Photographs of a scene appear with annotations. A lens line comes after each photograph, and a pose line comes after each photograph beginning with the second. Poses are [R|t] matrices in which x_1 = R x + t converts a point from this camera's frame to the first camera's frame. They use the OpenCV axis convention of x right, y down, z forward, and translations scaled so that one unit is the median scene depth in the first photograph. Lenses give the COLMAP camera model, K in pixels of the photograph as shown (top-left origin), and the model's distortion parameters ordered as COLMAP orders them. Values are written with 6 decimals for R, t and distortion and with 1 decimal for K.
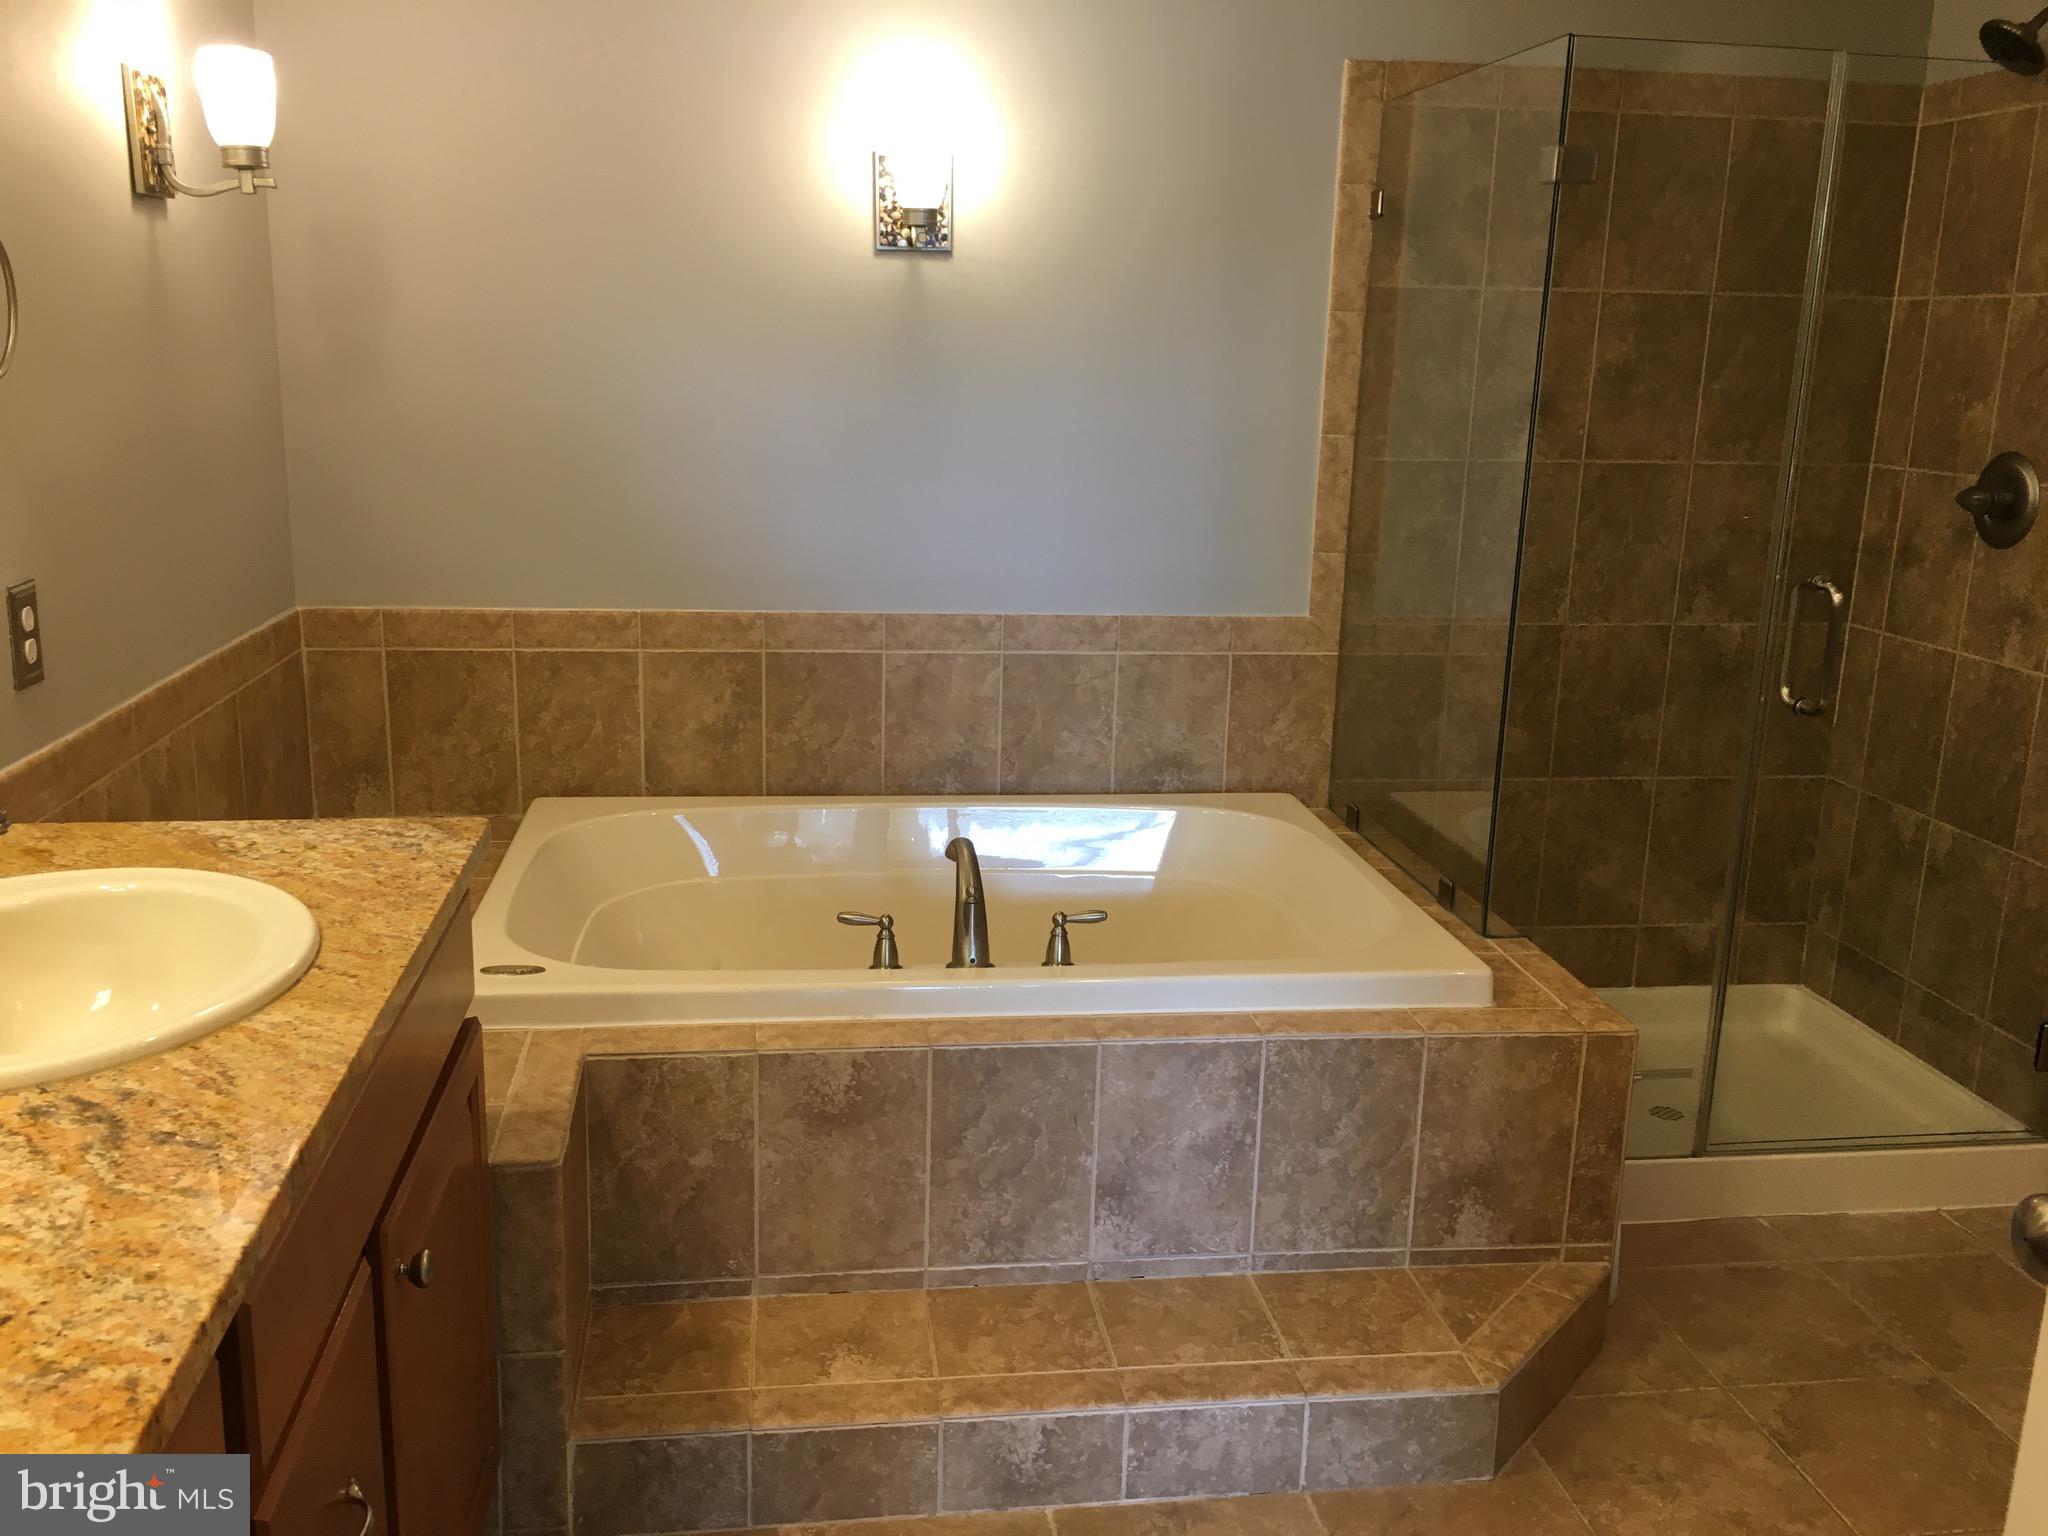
lens RADIAL K [[1752.0, 0, 1024.0], [0, 1752.0, 768.0], [0, 0, 1]] dist [0.078540, -0.105683]
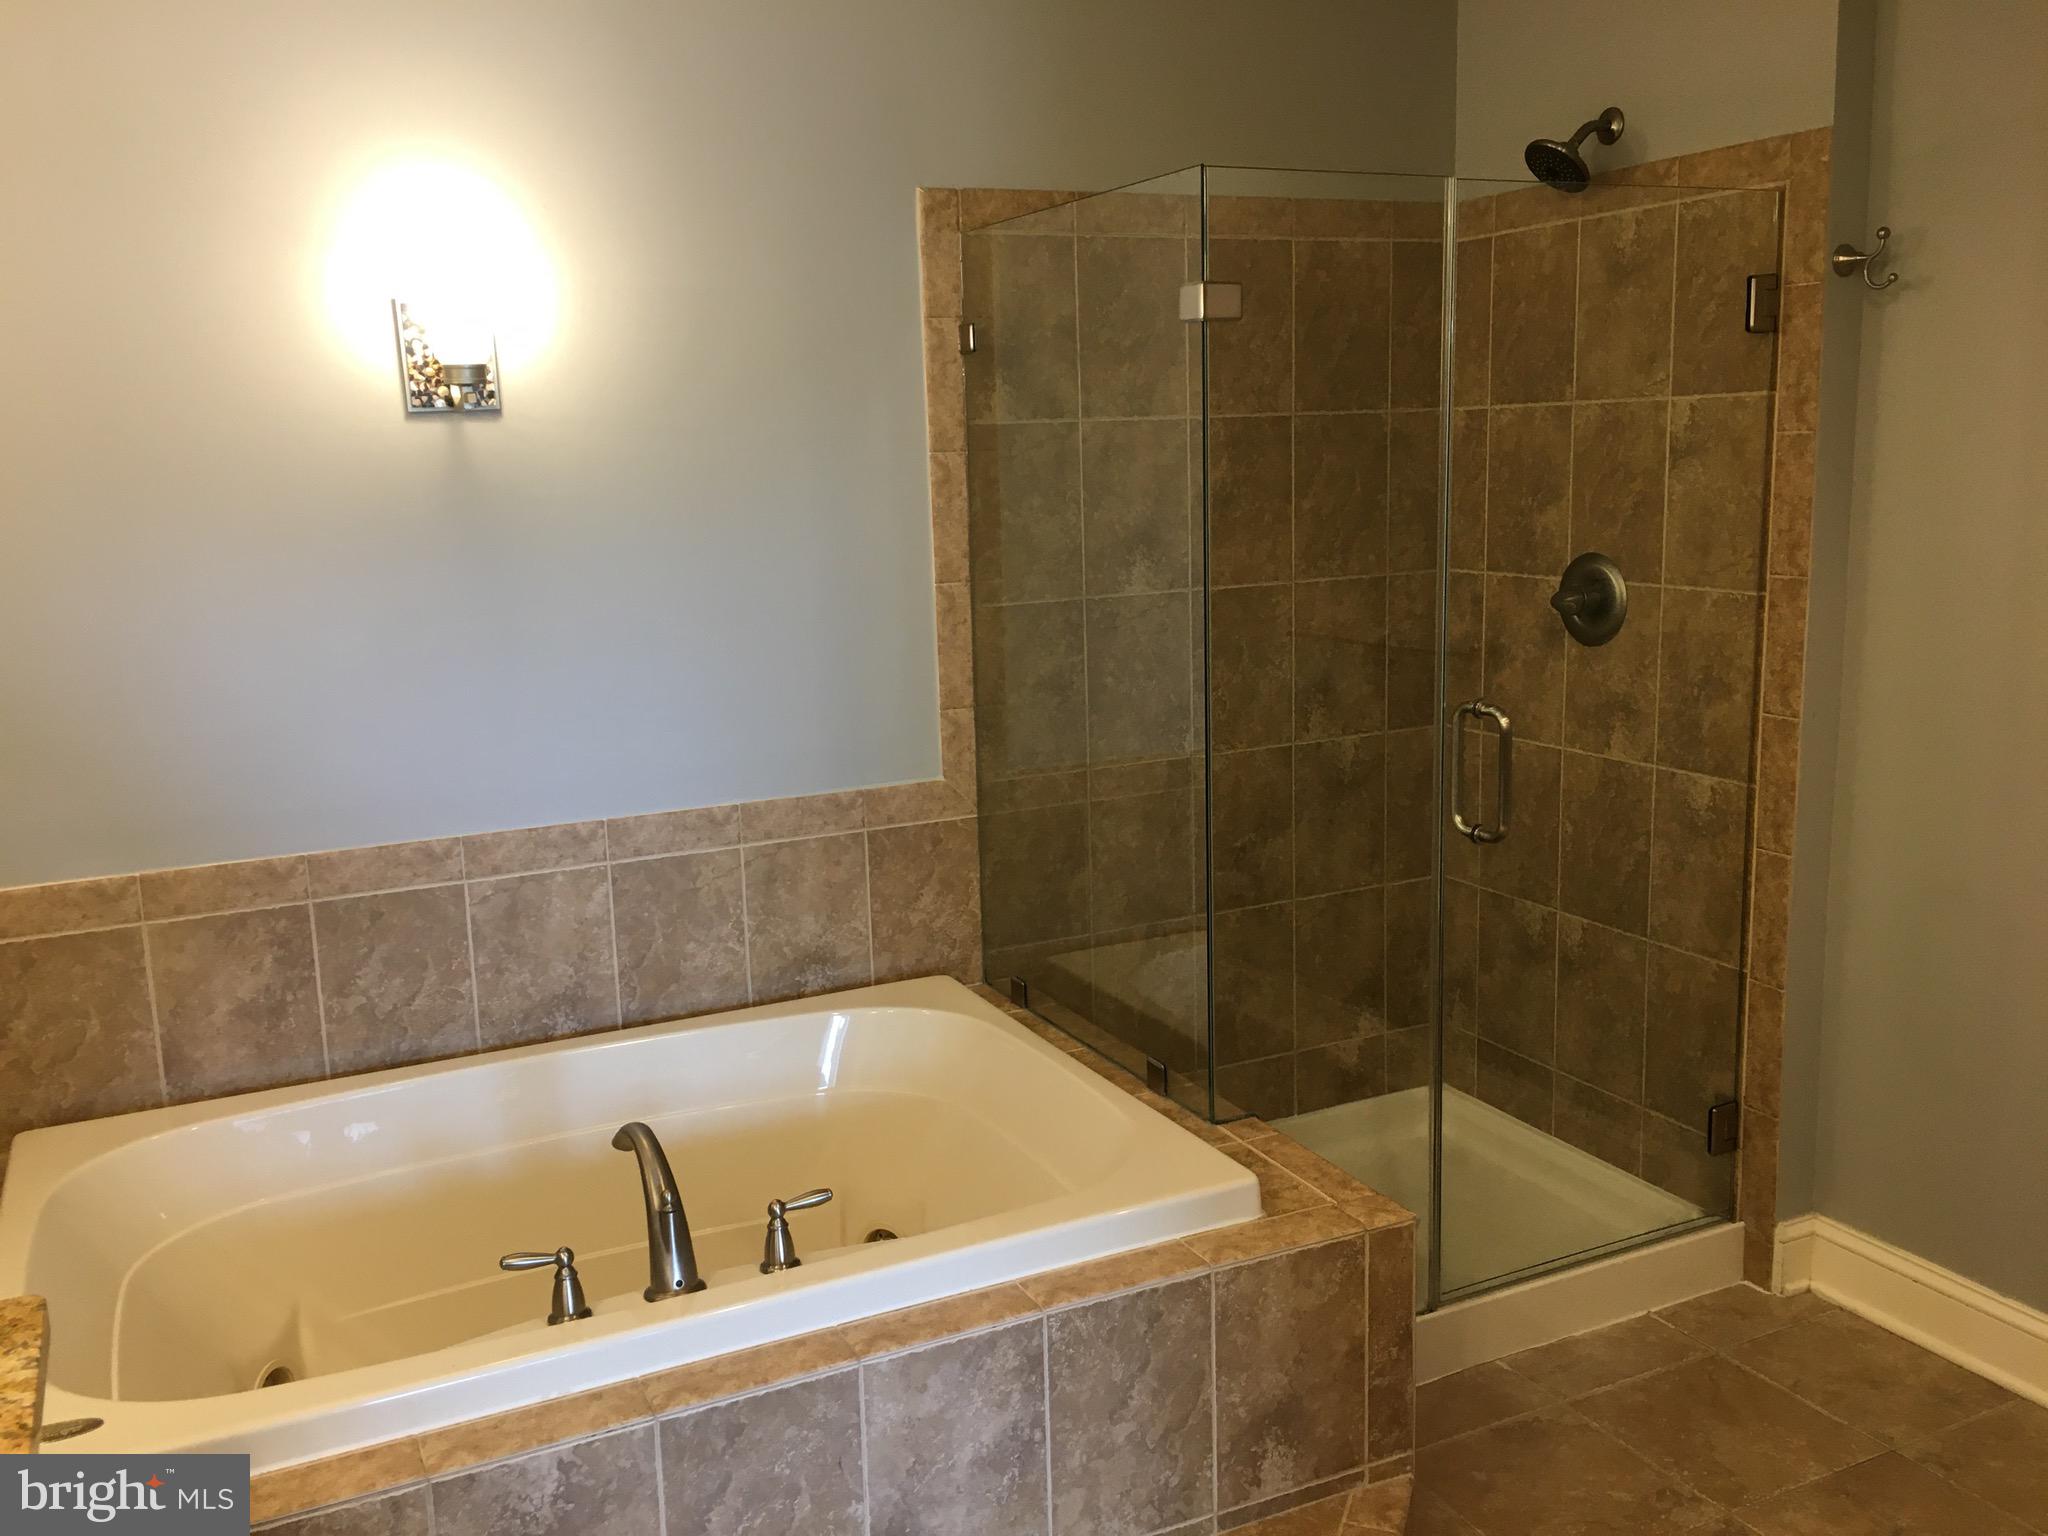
lens RADIAL K [[1752.0, 0, 1024.0], [0, 1752.0, 768.0], [0, 0, 1]] dist [0.078540, -0.105683]
pose [[0.950003, -0.110798, 0.291921, -0.067983], [0.126161, 0.991417, -0.034278, -0.059093], [-0.285617, 0.069393, 0.955828, 0.120786]]
